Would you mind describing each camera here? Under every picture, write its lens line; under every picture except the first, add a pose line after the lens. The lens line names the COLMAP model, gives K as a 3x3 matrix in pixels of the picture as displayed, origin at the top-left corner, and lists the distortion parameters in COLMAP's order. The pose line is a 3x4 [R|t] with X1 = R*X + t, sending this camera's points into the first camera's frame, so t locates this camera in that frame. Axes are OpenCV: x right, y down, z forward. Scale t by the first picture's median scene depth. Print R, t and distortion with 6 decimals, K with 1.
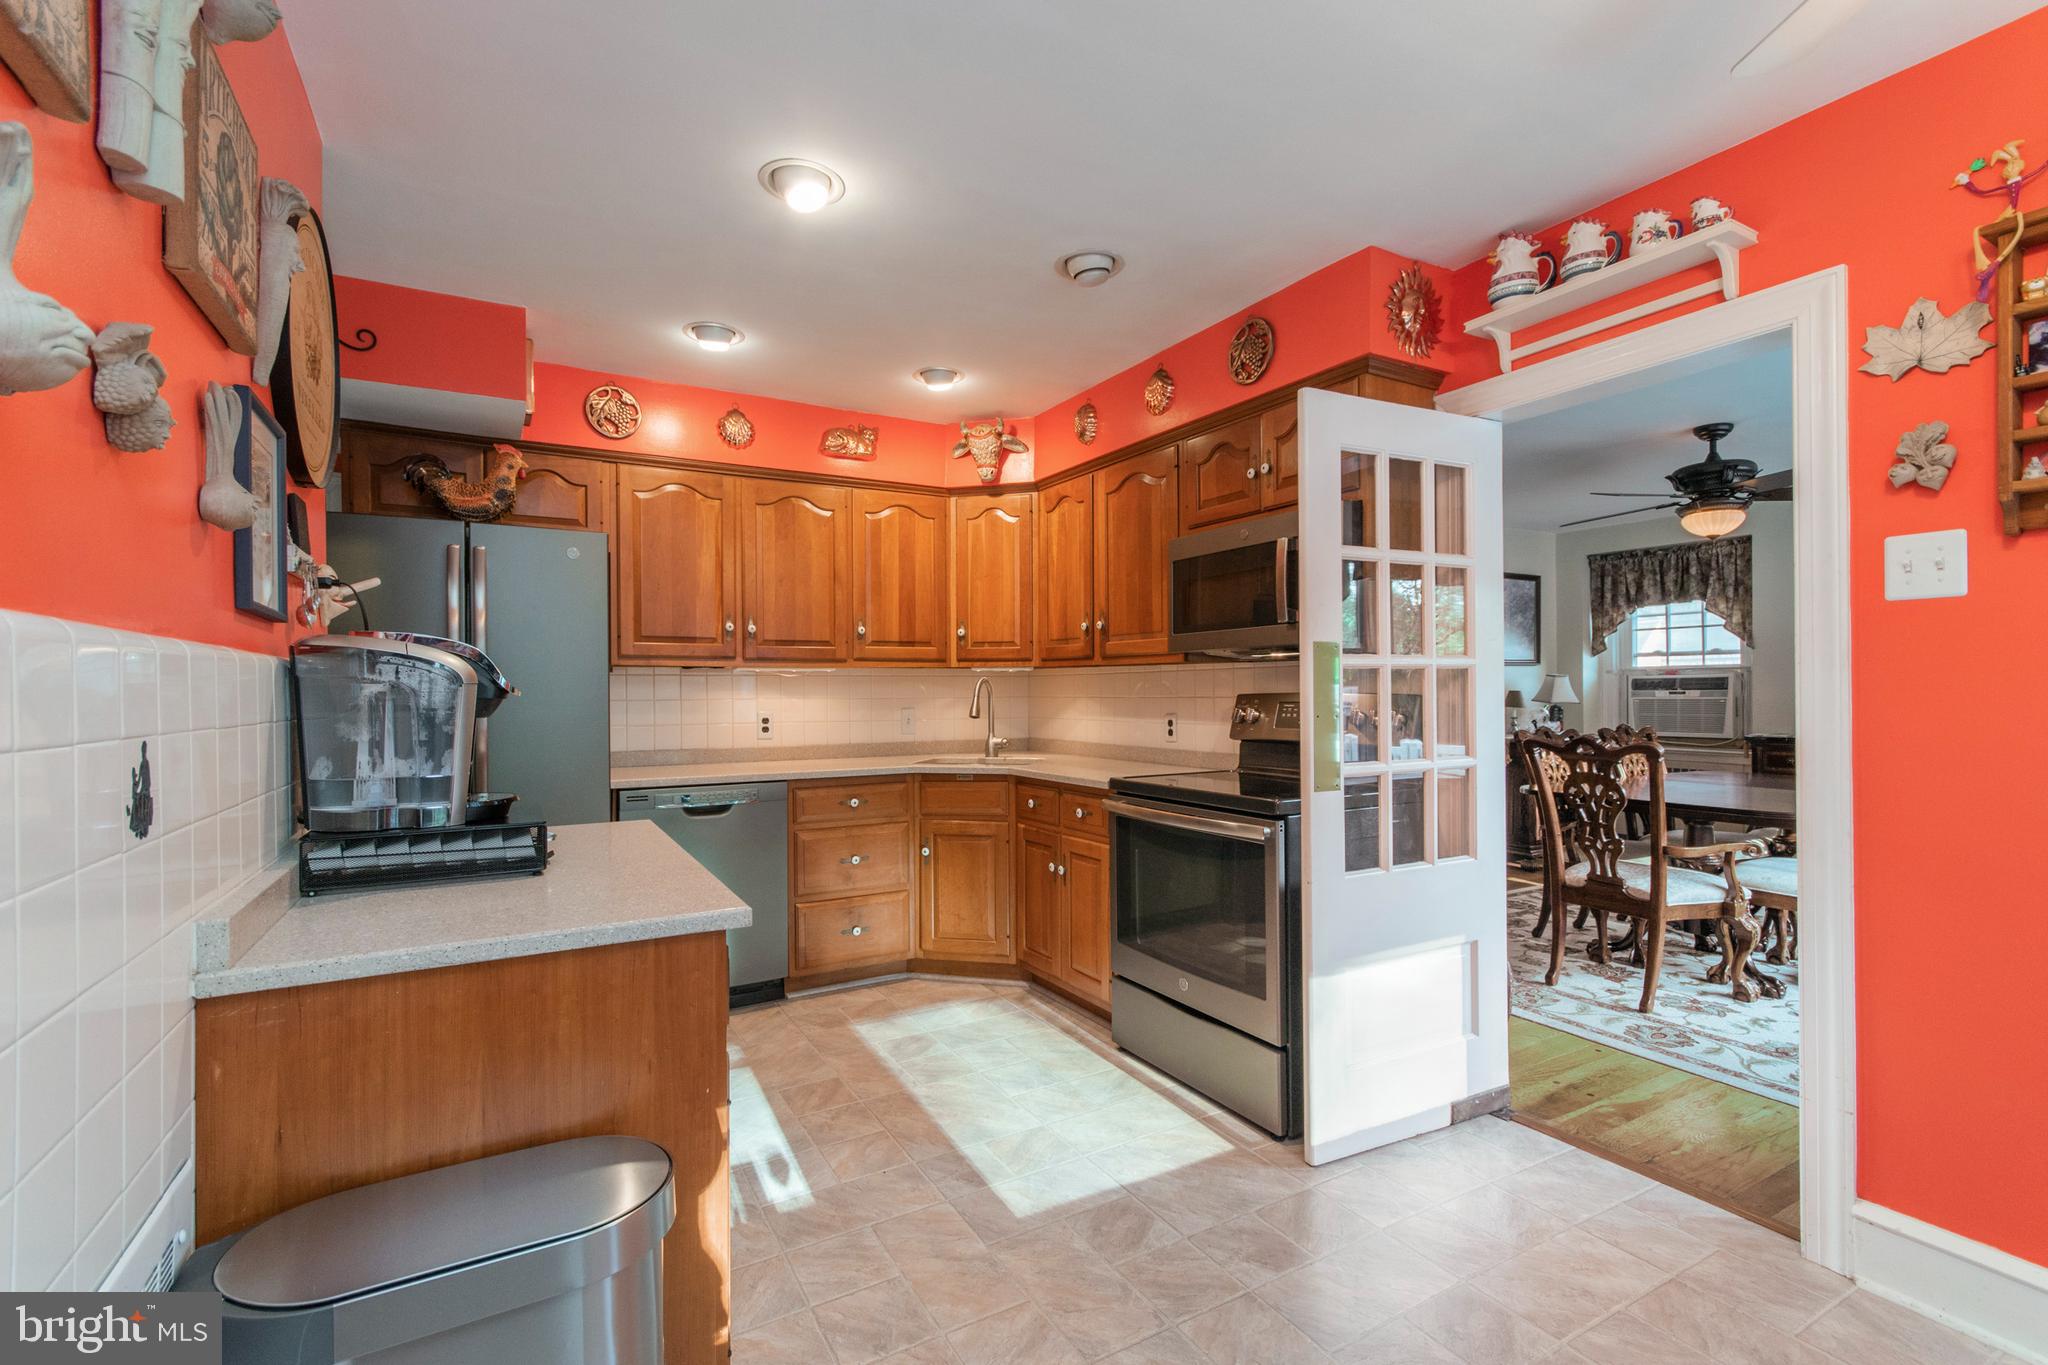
lens RADIAL K [[902.3, 0, 1006.3], [0, 902.3, 693.6], [0, 0, 1]] dist [0.002047, 0.000464]
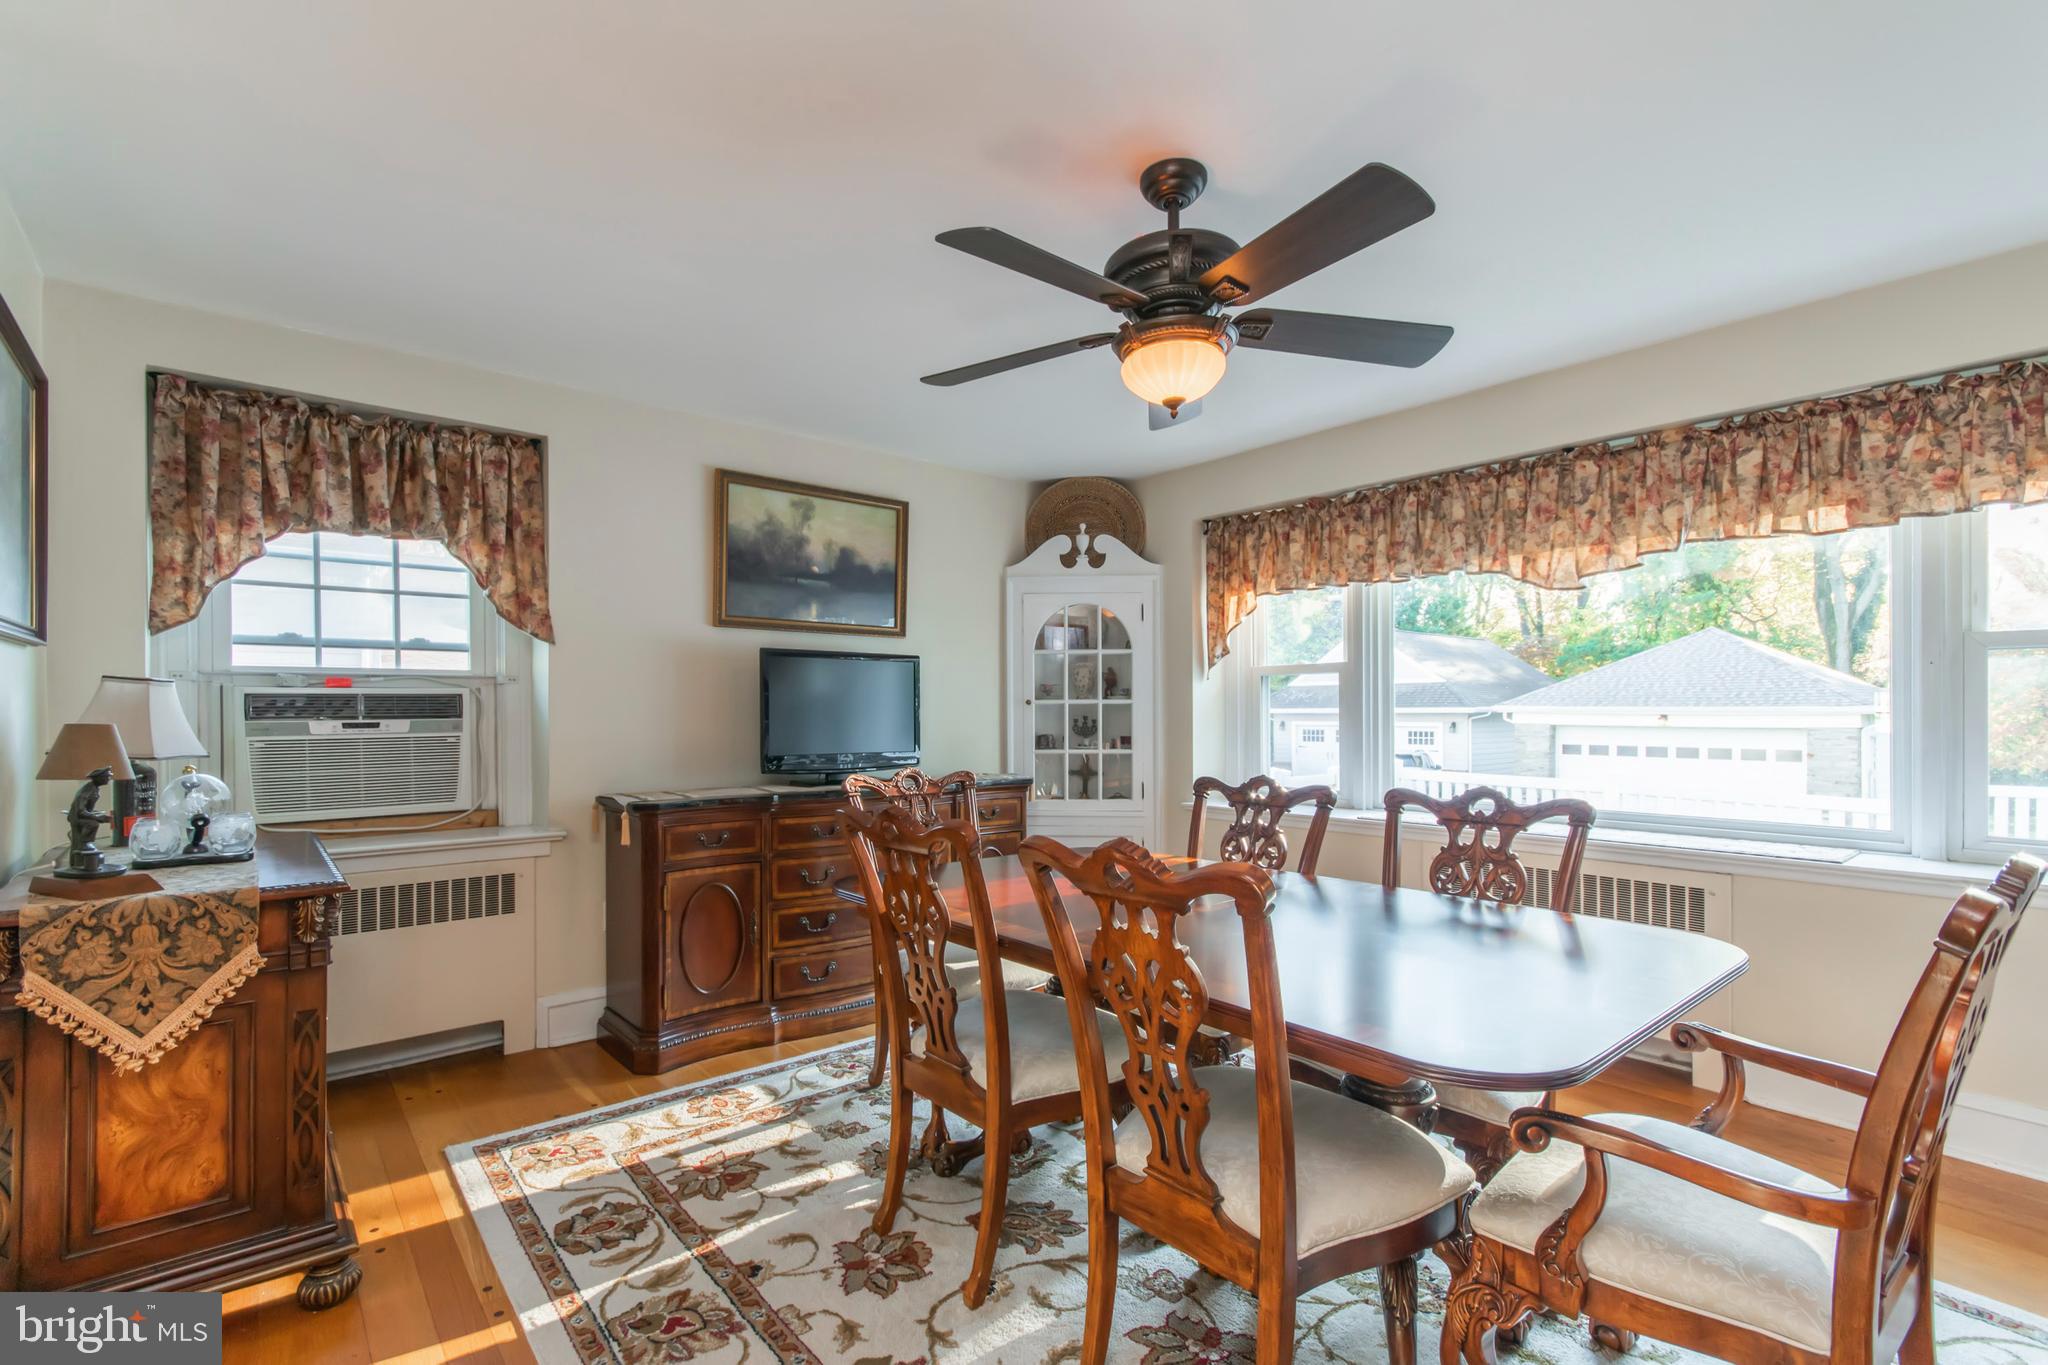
lens RADIAL K [[902.3, 0, 1006.3], [0, 902.3, 693.6], [0, 0, 1]] dist [0.002047, 0.000464]
pose [[-0.181493, 0.018365, 0.983221, 0.214008], [0.002212, 0.999831, -0.018267, -0.008142], [-0.983390, -0.001141, -0.181503, 0.747758]]
